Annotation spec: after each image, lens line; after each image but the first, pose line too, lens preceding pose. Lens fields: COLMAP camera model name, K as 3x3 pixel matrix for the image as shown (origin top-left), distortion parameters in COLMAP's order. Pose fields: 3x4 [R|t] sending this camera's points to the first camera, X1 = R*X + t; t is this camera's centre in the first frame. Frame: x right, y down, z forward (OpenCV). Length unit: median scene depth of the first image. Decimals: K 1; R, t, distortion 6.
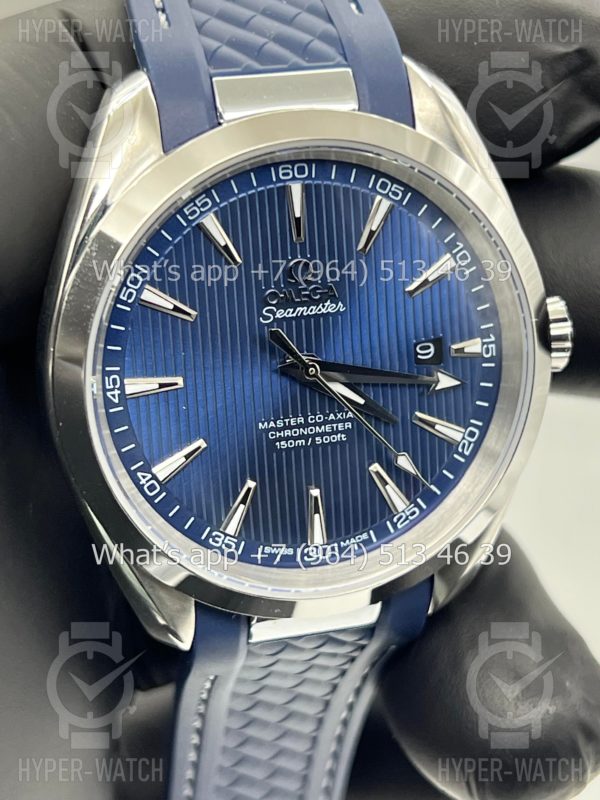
lens RADIAL K [[1888.5, 0, 301.6], [0, 1888.5, 397.2], [0, 0, 1]] dist [0.295067, 0.000000]
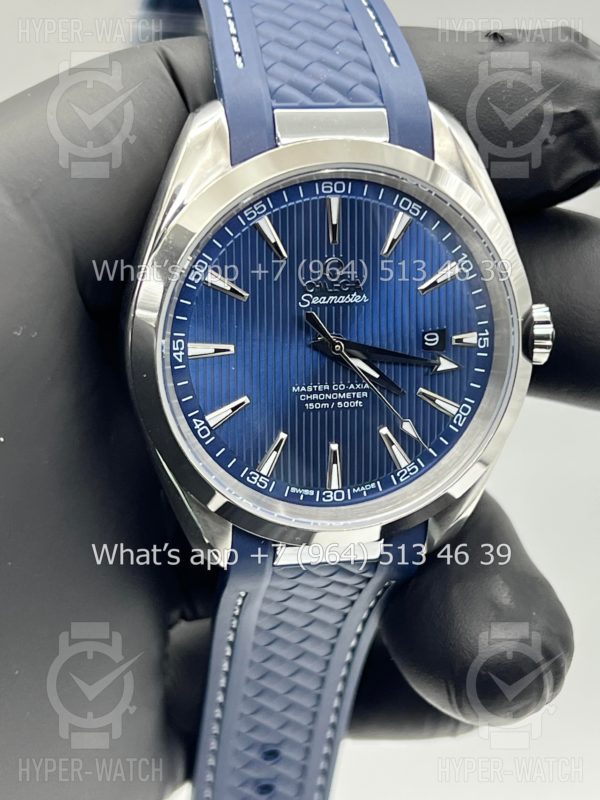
lens RADIAL K [[1888.5, 0, 303.5], [0, 1888.5, 397.0], [0, 0, 1]] dist [0.295067, 0.000000]
pose [[0.996767, 0.068156, -0.042553, 0.037802], [-0.068995, 0.997444, -0.018567, 0.042810], [0.041179, 0.021443, 0.998922, -0.244794]]
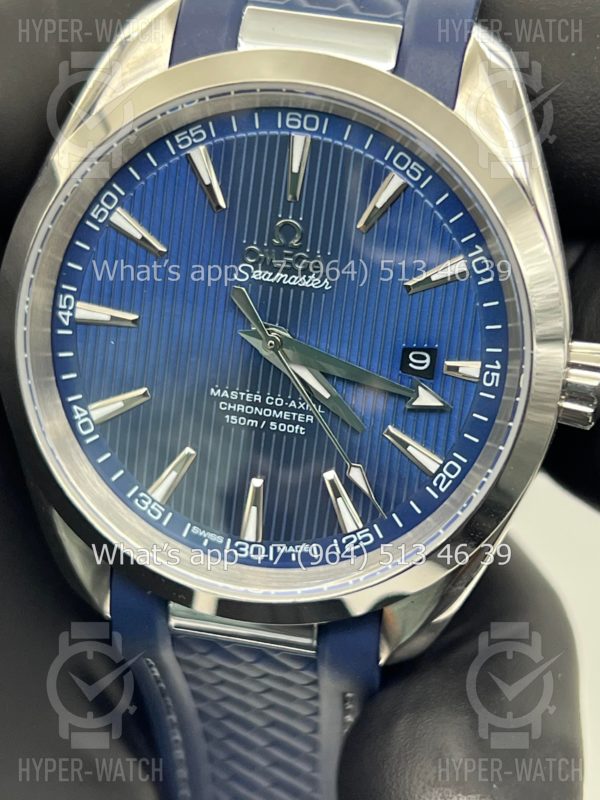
lens RADIAL K [[1888.5, 0, 304.6], [0, 1888.5, 398.1], [0, 0, 1]] dist [0.295067, 0.000000]
pose [[0.889097, 0.242598, -0.388139, 0.367923], [-0.266520, 0.963795, -0.008109, 0.013554], [0.372119, 0.110656, 0.921565, 0.182330]]
